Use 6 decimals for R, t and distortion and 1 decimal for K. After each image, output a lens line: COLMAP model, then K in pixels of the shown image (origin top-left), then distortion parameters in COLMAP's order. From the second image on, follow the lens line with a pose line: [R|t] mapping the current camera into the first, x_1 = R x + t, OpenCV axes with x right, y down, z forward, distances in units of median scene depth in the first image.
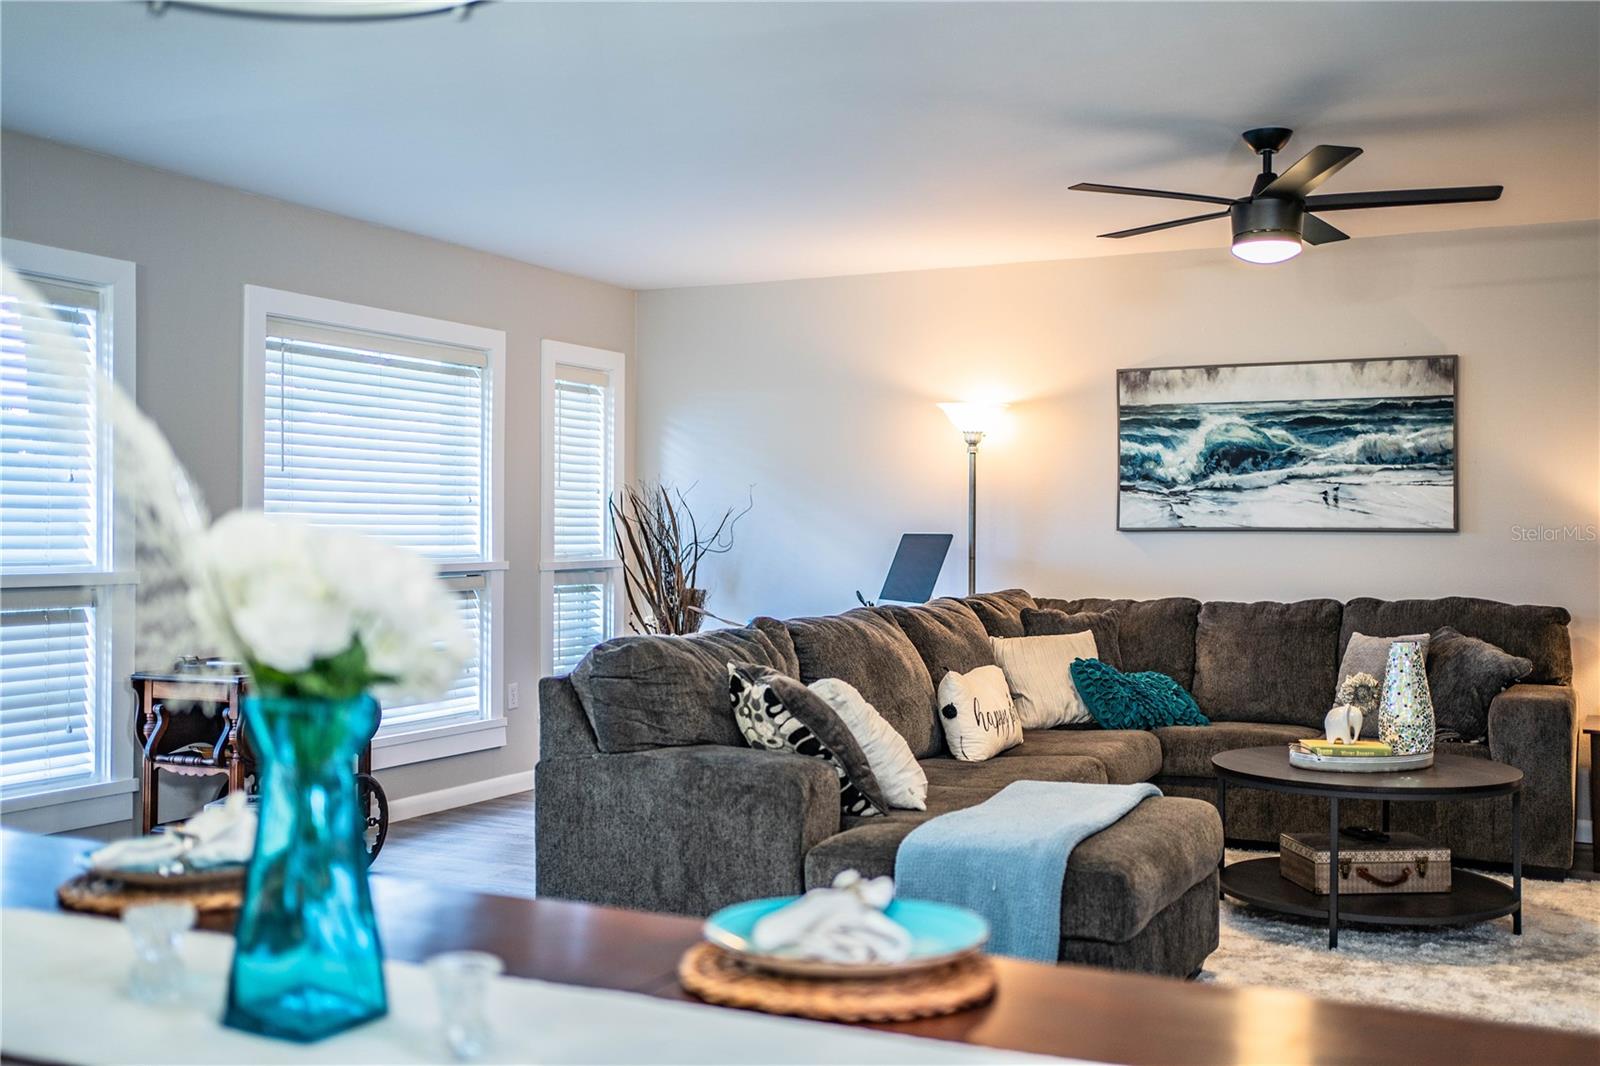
lens RADIAL K [[1641.6, 0, 800.0], [0, 1641.6, 533.0], [0, 0, 1]] dist [-0.044263, 0.190181]
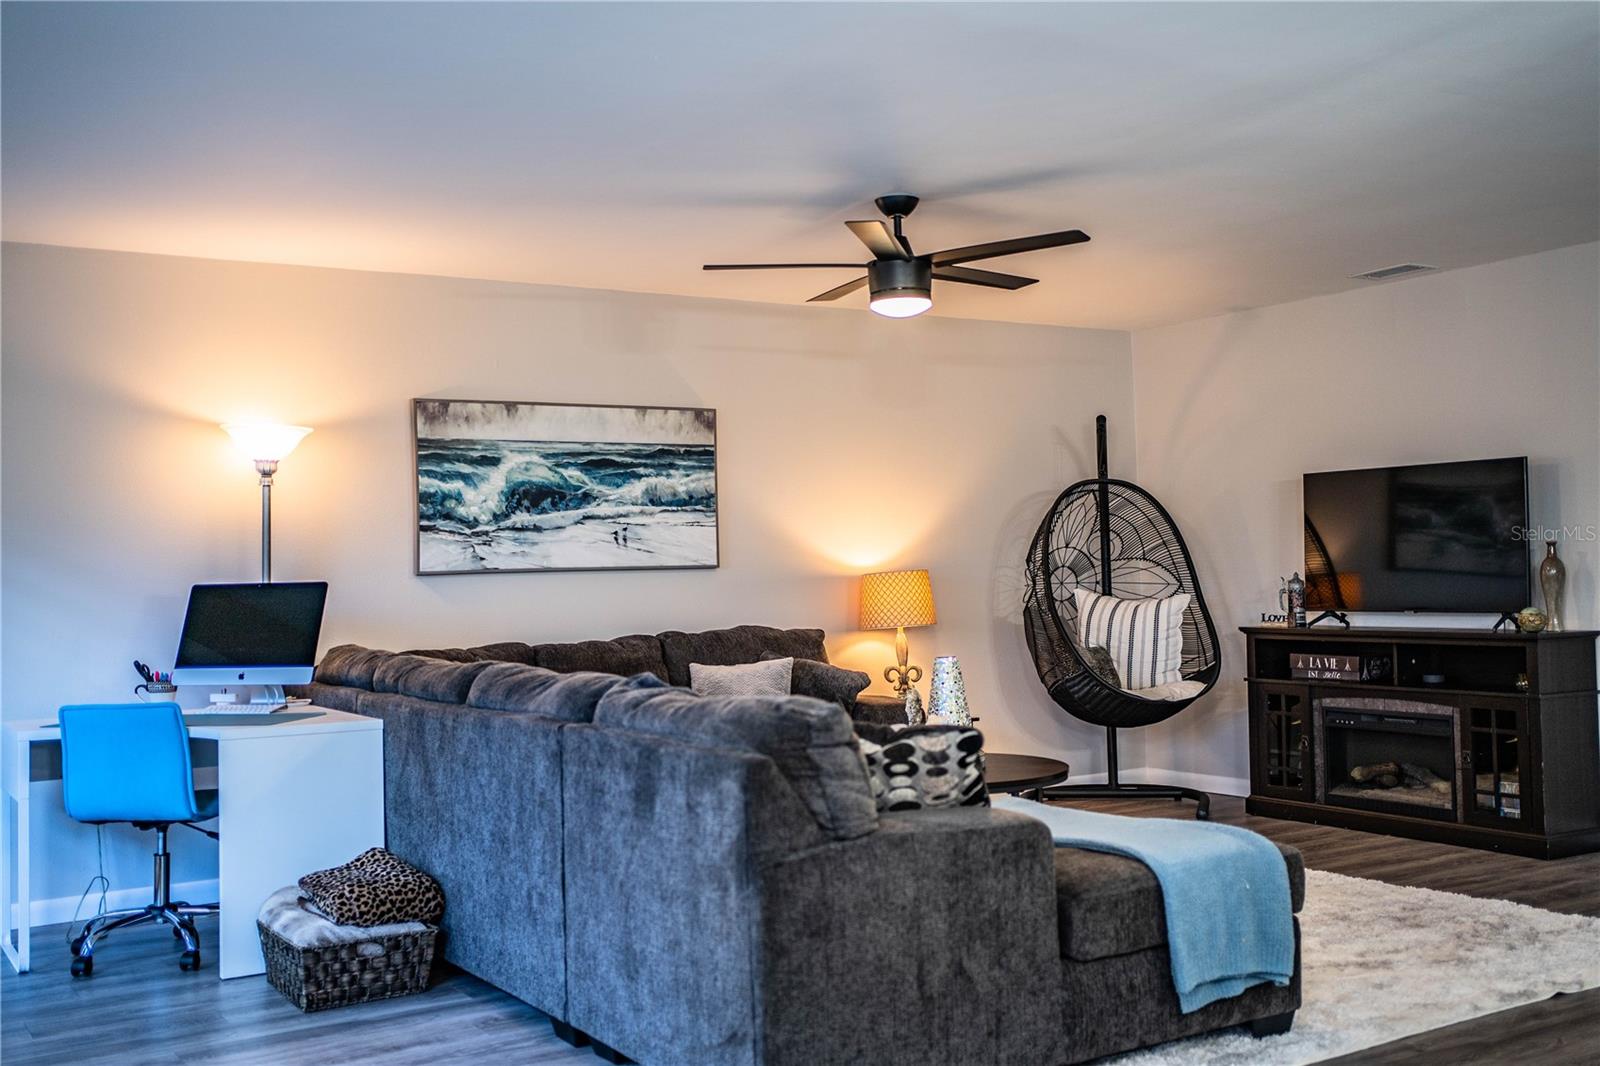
lens RADIAL K [[1641.6, 0, 800.0], [0, 1641.6, 533.0], [0, 0, 1]] dist [-0.044263, 0.190181]
pose [[0.511352, 0.002781, 0.859367, -0.498699], [0.027070, 0.999446, -0.019342, -0.001338], [-0.858945, 0.033154, 0.510994, 0.363346]]
